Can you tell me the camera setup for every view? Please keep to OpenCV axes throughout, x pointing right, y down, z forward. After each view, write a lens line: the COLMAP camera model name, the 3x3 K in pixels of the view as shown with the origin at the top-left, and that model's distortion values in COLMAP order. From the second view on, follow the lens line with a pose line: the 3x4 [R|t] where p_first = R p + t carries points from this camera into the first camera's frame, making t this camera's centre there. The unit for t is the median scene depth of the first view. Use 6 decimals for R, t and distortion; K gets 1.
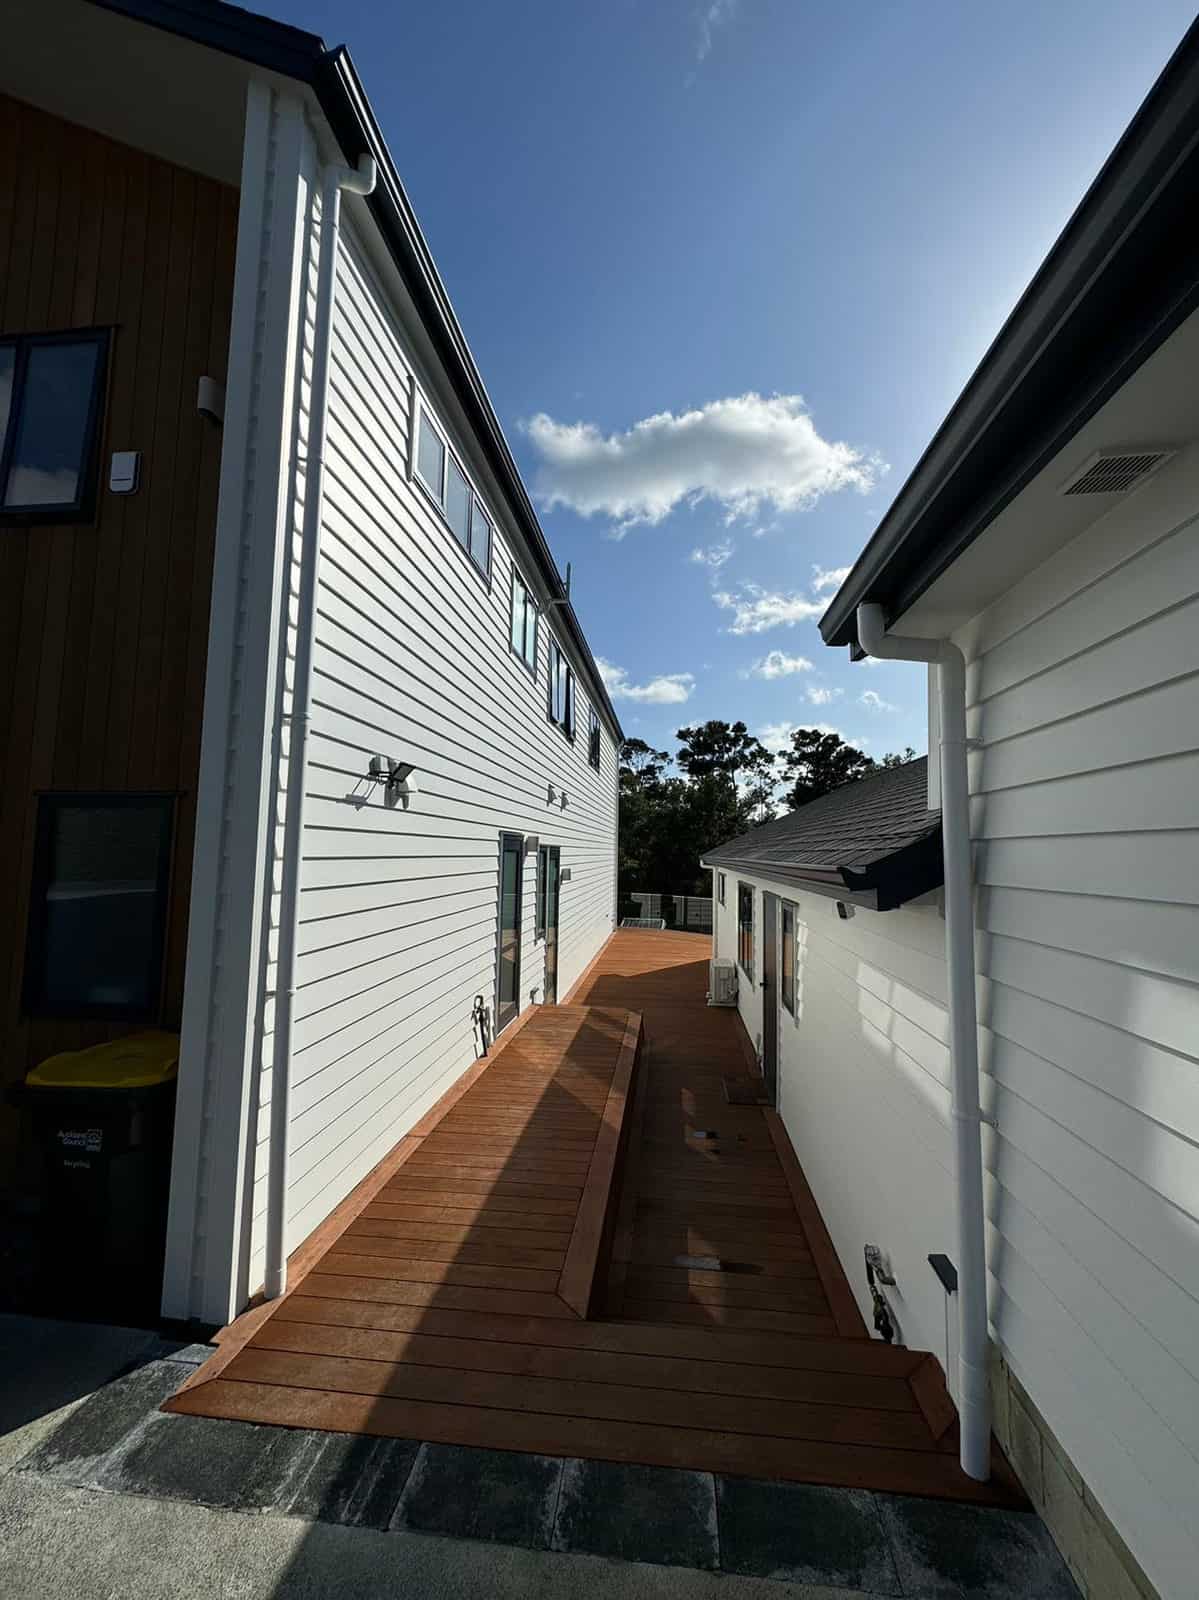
lens RADIAL K [[637.1, 0, 600.1], [0, 637.1, 797.5], [0, 0, 1]] dist [-0.001244, 0.000747]
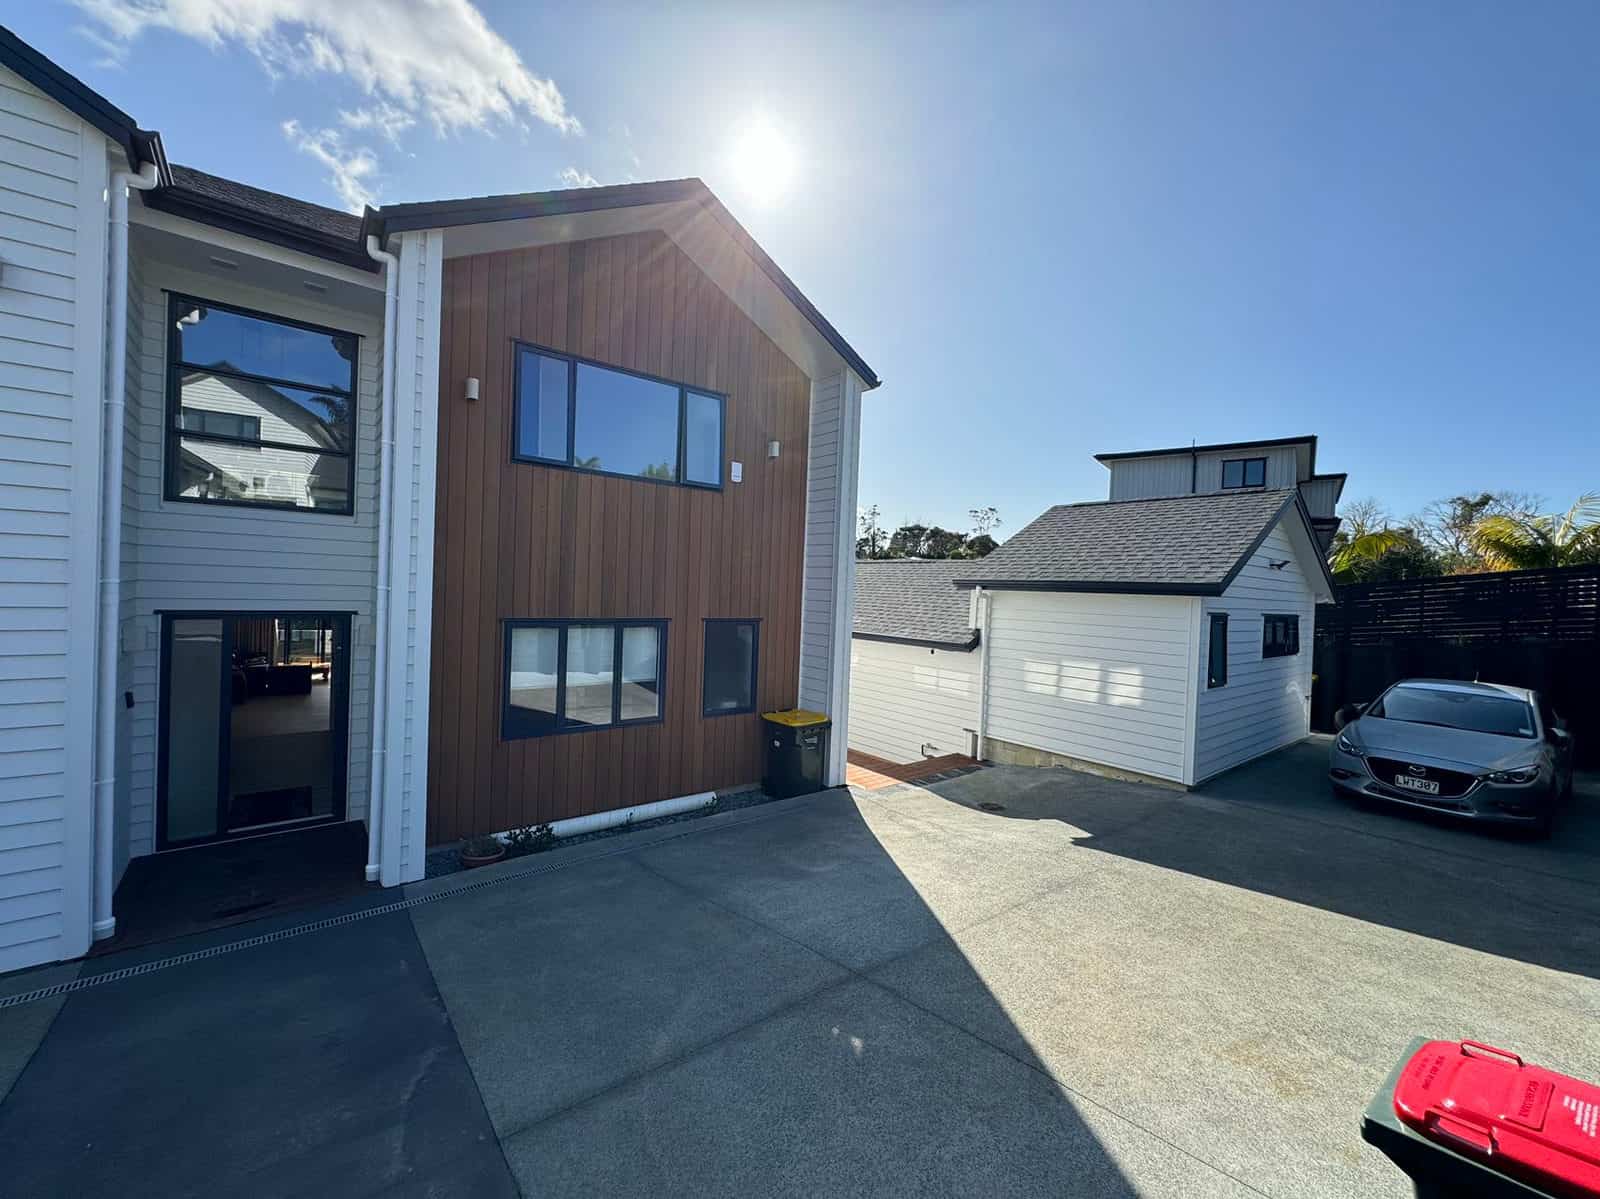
lens RADIAL K [[637.1, 0, 797.1], [0, 637.1, 596.0], [0, 0, 1]] dist [-0.001244, 0.000747]
pose [[0.701717, 0.000991, 0.712455, -1.888071], [-0.087728, 0.992509, 0.085025, -0.256632], [-0.707034, -0.122165, 0.696547, -0.631019]]
